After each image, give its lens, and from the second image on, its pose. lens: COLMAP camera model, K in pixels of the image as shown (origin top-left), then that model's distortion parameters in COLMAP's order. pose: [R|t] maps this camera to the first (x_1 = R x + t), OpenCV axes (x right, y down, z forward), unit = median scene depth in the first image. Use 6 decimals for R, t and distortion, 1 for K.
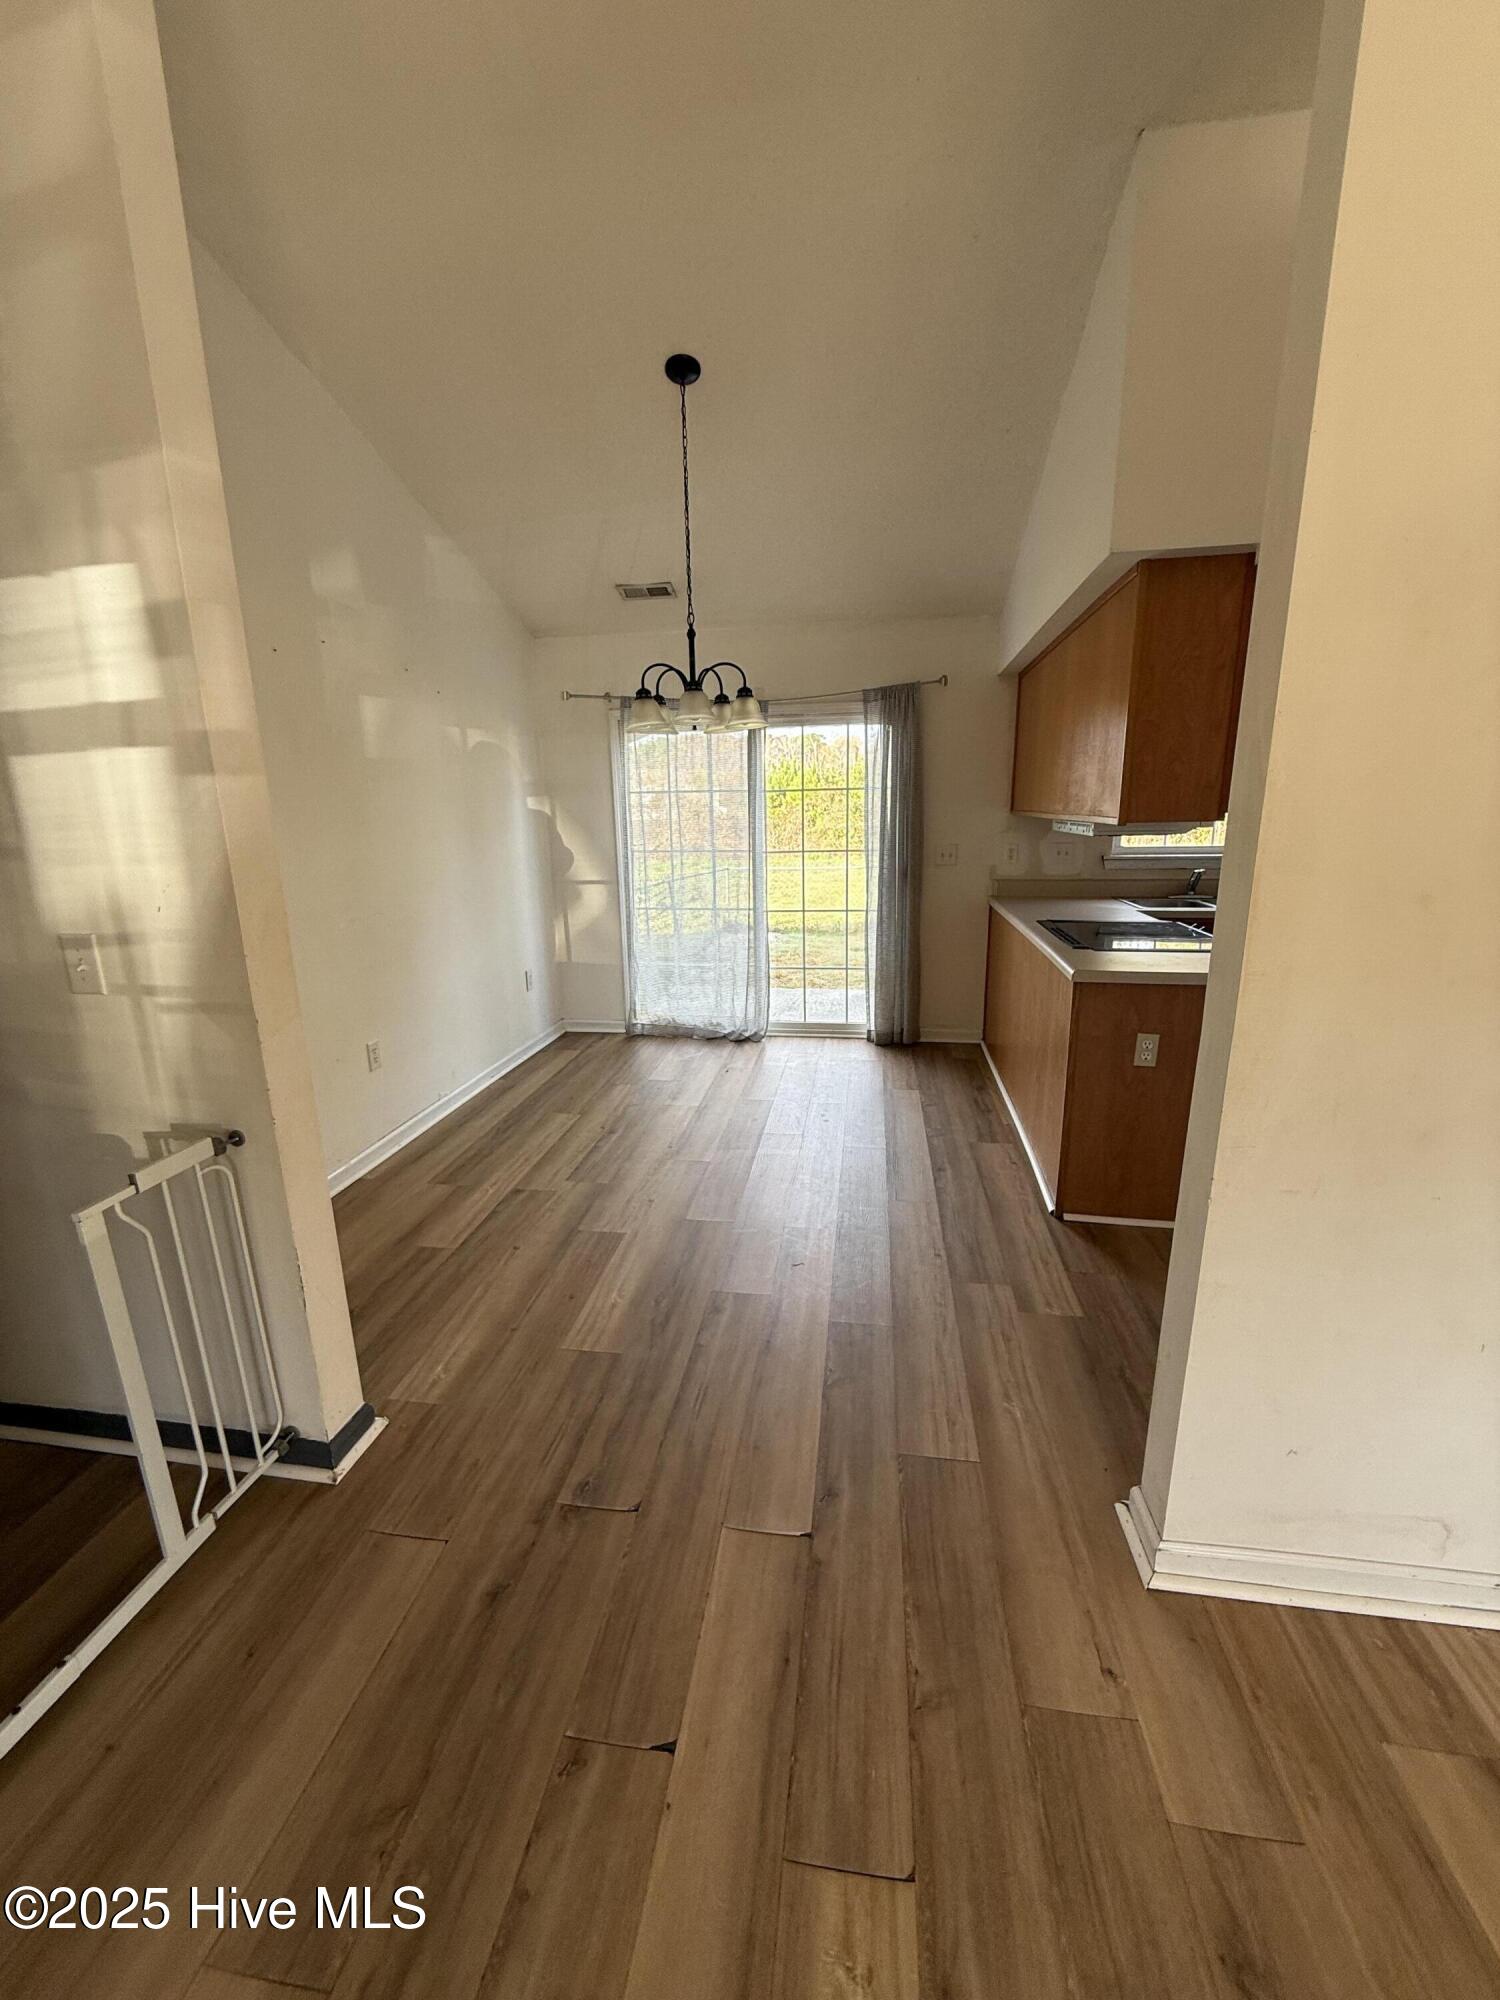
lens RADIAL K [[796.9, 0, 752.8], [0, 796.9, 995.5], [0, 0, 1]] dist [-0.000863, -0.000231]
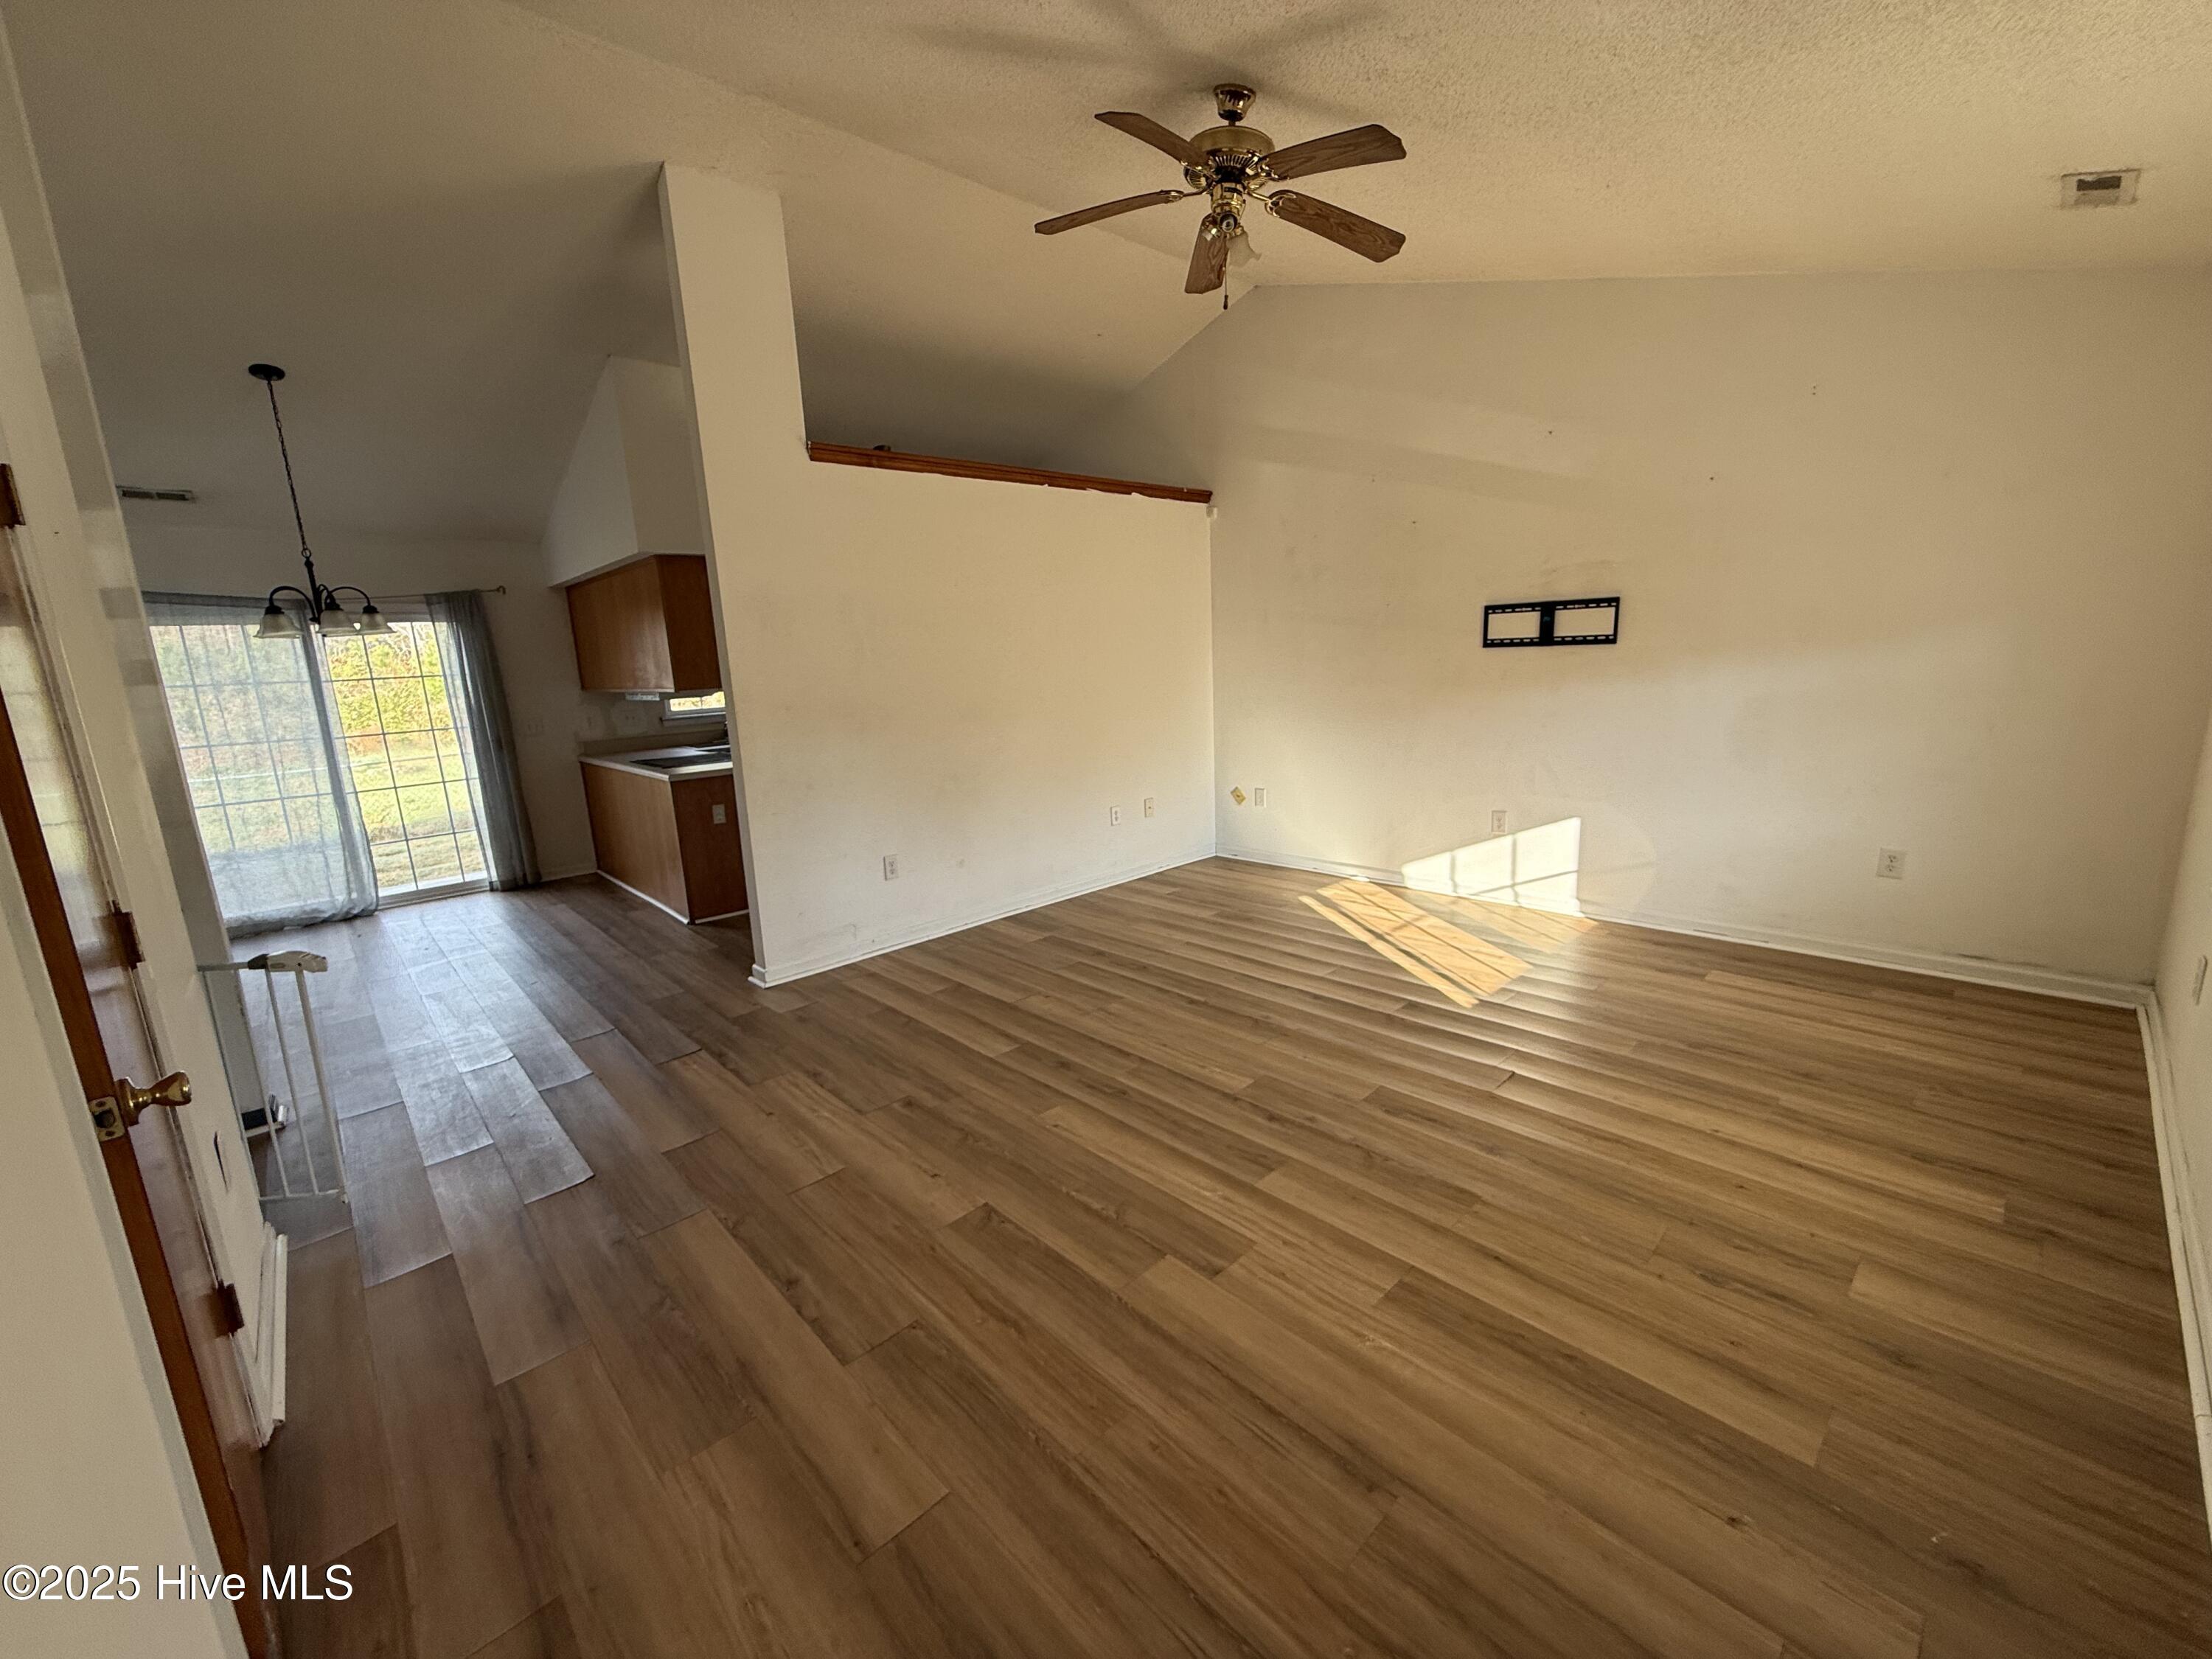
lens RADIAL K [[881.3, 0, 1105.7], [0, 881.3, 833.8], [0, 0, 1]] dist [-0.000863, -0.000231]
pose [[0.623256, -0.169178, 0.763499, -0.314511], [0.216178, 0.975547, 0.039695, 0.141370], [-0.751545, 0.140311, 0.644588, -0.600491]]
